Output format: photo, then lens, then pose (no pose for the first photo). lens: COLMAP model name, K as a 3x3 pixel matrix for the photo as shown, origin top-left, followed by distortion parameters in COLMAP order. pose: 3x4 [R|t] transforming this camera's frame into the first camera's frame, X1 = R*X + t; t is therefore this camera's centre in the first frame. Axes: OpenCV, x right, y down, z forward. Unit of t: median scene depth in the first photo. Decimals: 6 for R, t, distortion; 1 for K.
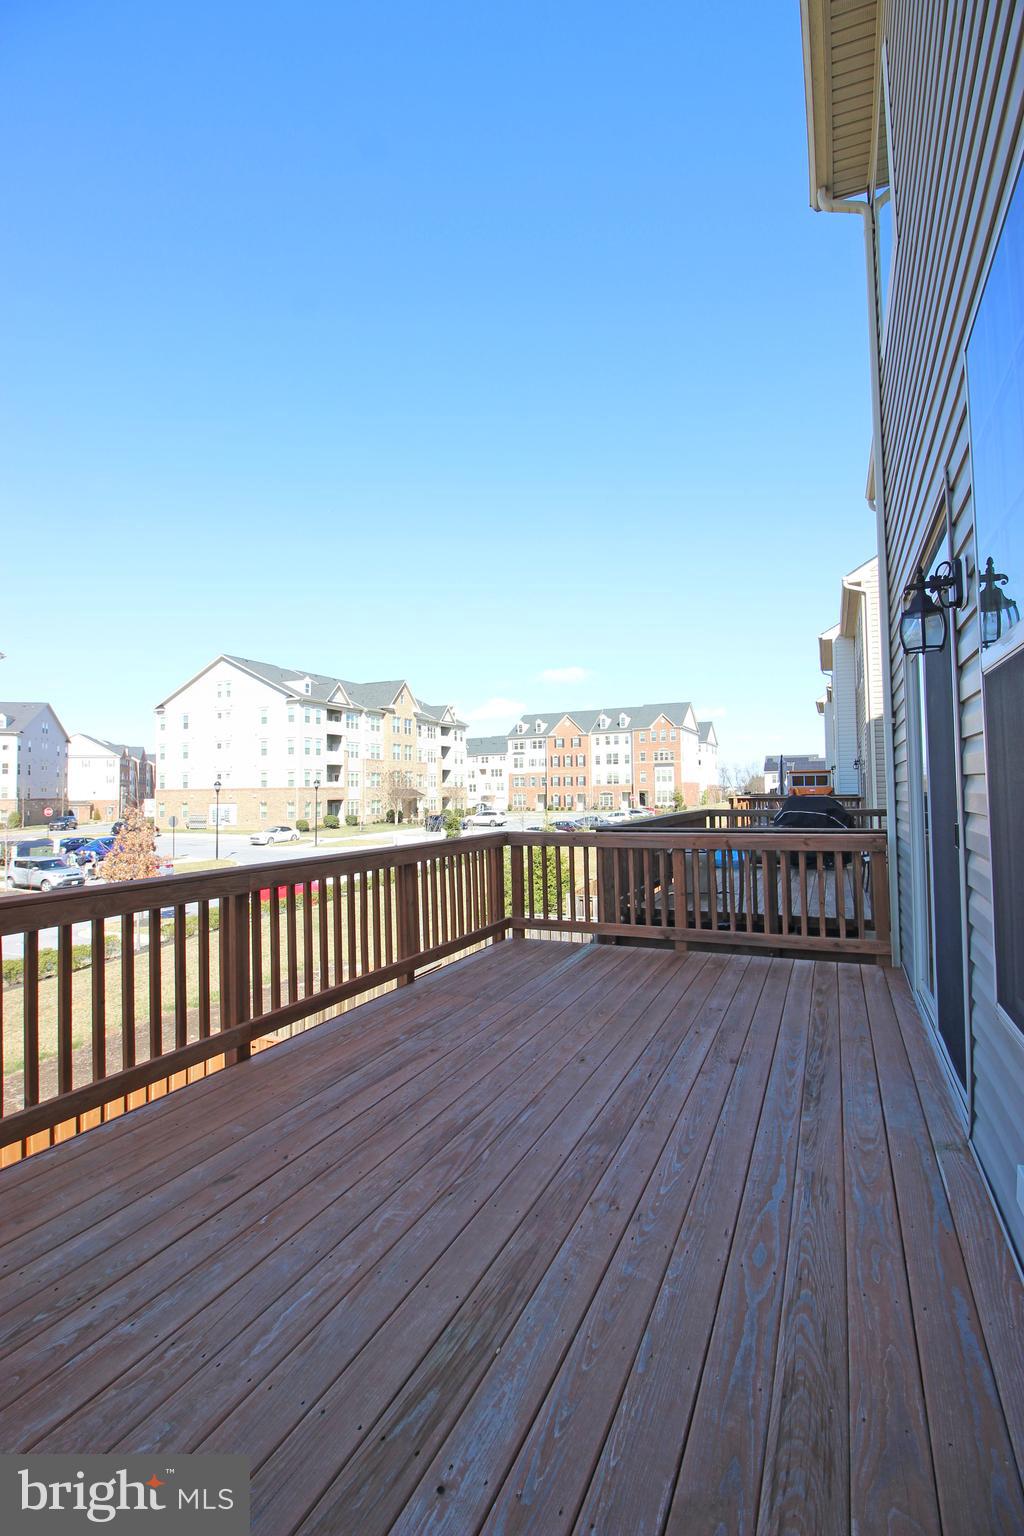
lens RADIAL K [[712.0, 0, 510.7], [0, 712.0, 768.8], [0, 0, 1]] dist [-0.003007, -0.008336]
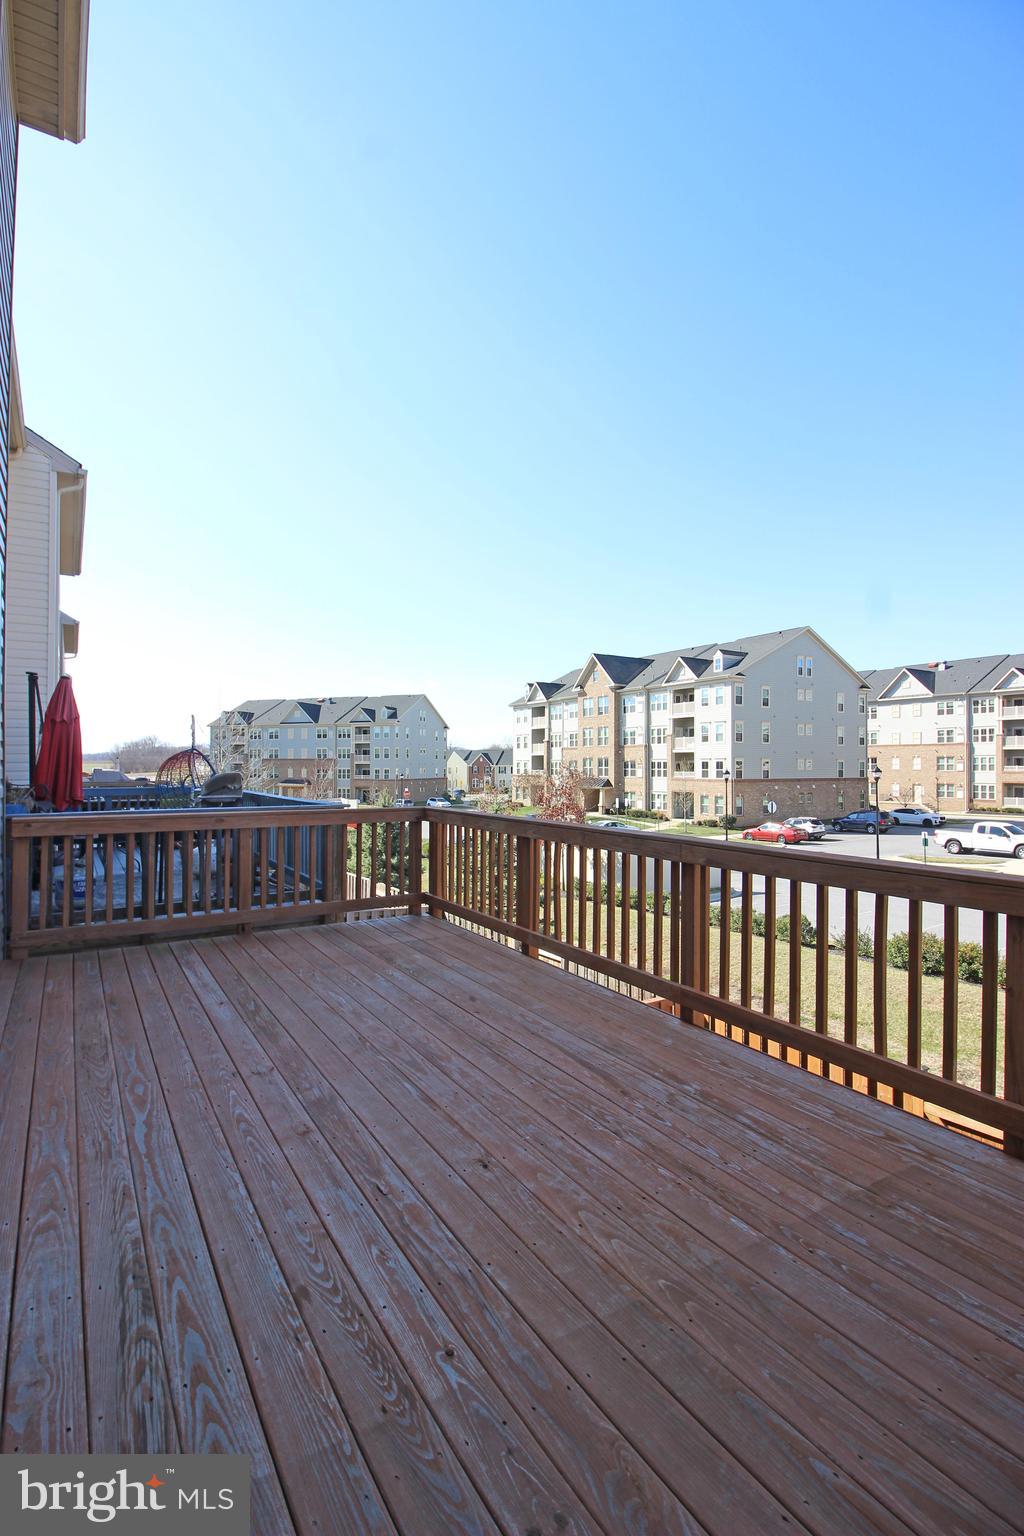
lens RADIAL K [[712.0, 0, 507.8], [0, 712.0, 760.2], [0, 0, 1]] dist [-0.003007, -0.008336]
pose [[-0.557956, 0.005431, -0.829852, 0.703711], [0.029722, 0.999468, -0.013443, 0.035953], [0.829338, -0.032166, -0.557821, 1.528131]]
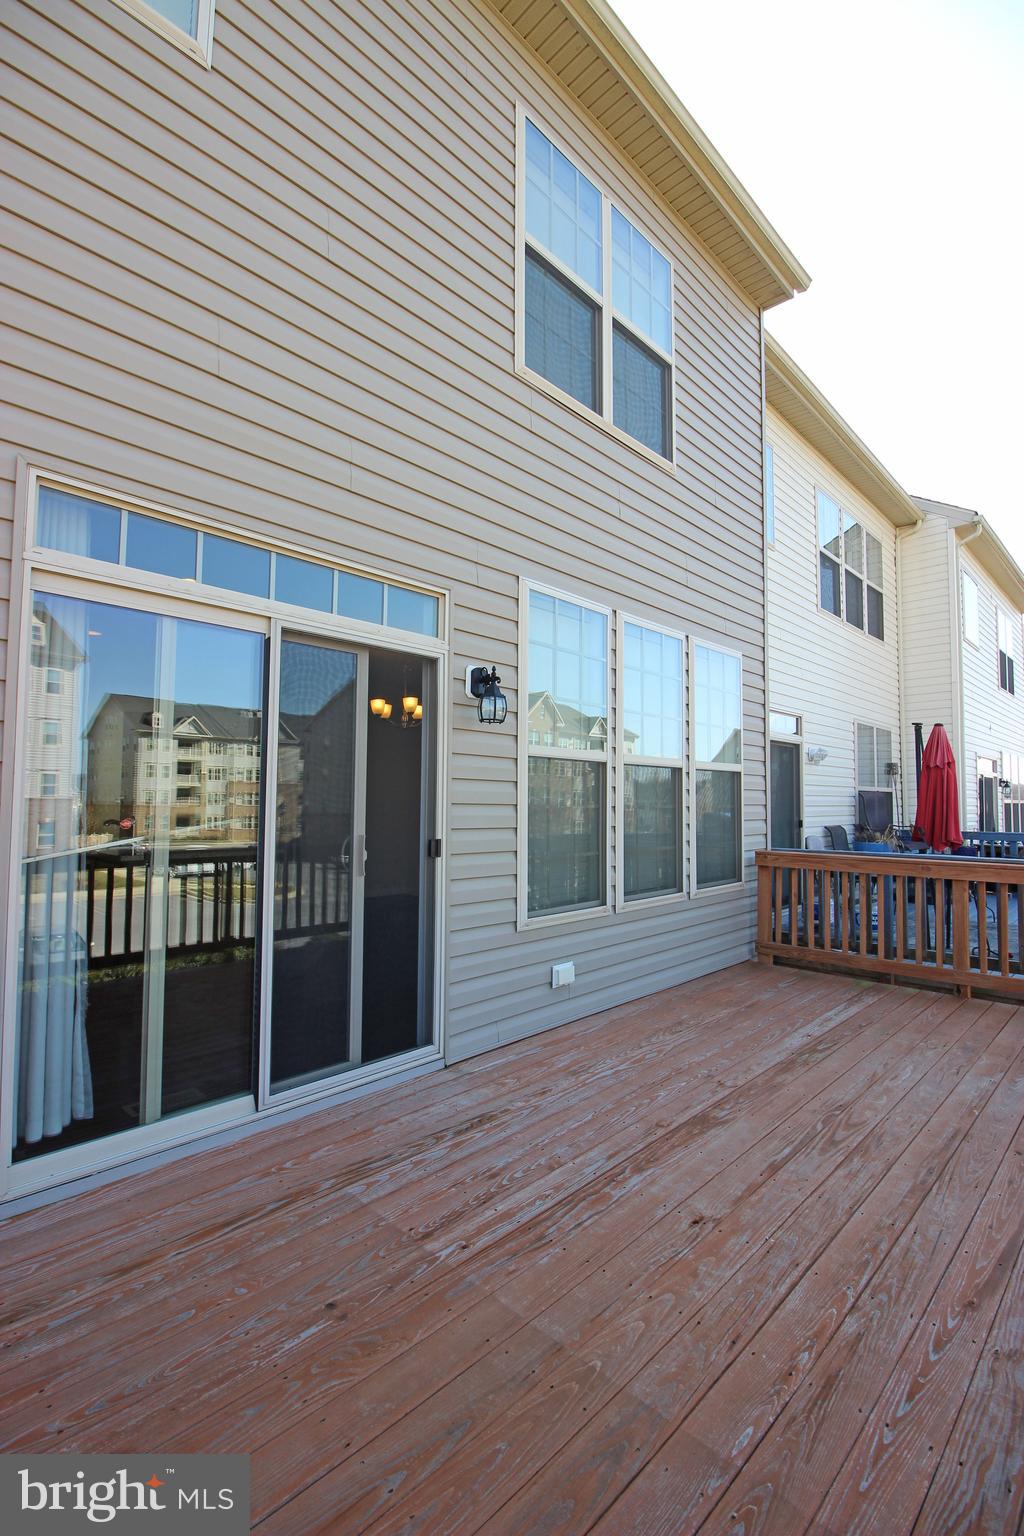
lens RADIAL K [[712.0, 0, 513.3], [0, 712.0, 763.3], [0, 0, 1]] dist [-0.003007, -0.008336]
pose [[-0.946349, 0.020032, 0.322526, 0.042855], [-0.007616, 0.996417, -0.084236, 0.040348], [-0.323058, -0.082174, -0.942805, 1.867584]]
